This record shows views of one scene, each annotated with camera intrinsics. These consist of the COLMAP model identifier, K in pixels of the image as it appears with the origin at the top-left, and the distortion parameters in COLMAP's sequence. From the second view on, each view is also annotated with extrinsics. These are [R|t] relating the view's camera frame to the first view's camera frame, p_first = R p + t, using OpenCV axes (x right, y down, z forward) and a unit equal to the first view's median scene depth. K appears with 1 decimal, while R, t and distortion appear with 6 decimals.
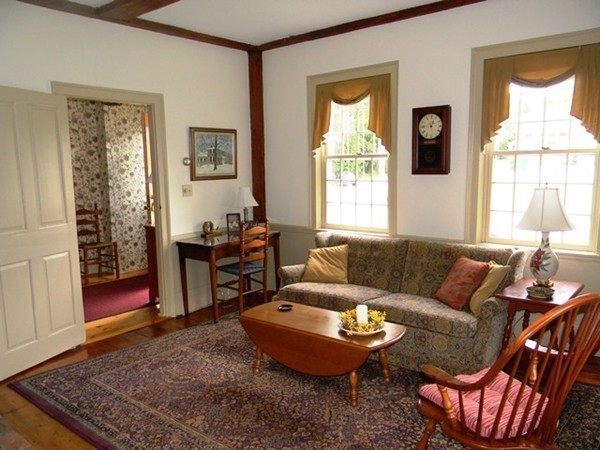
lens RADIAL K [[479.6, 0, 300.0], [0, 479.6, 225.0], [0, 0, 1]] dist [0.001920, -0.005560]
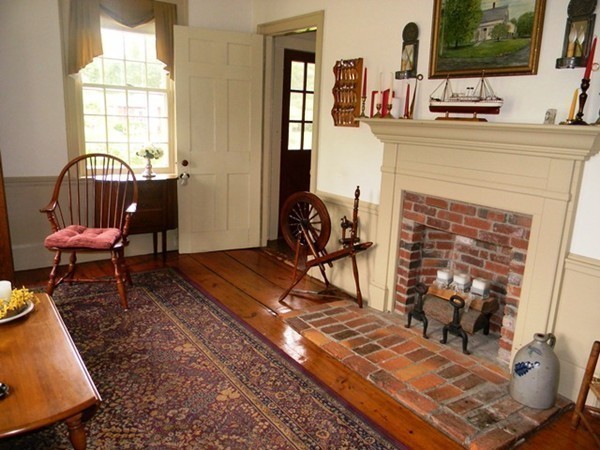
lens RADIAL K [[479.6, 0, 300.0], [0, 479.6, 225.0], [0, 0, 1]] dist [0.001920, -0.005560]
pose [[-0.962459, -0.089686, 0.256180, -0.531075], [0.005931, 0.936658, 0.350194, -0.176819], [-0.271361, 0.338567, -0.900964, 1.627412]]
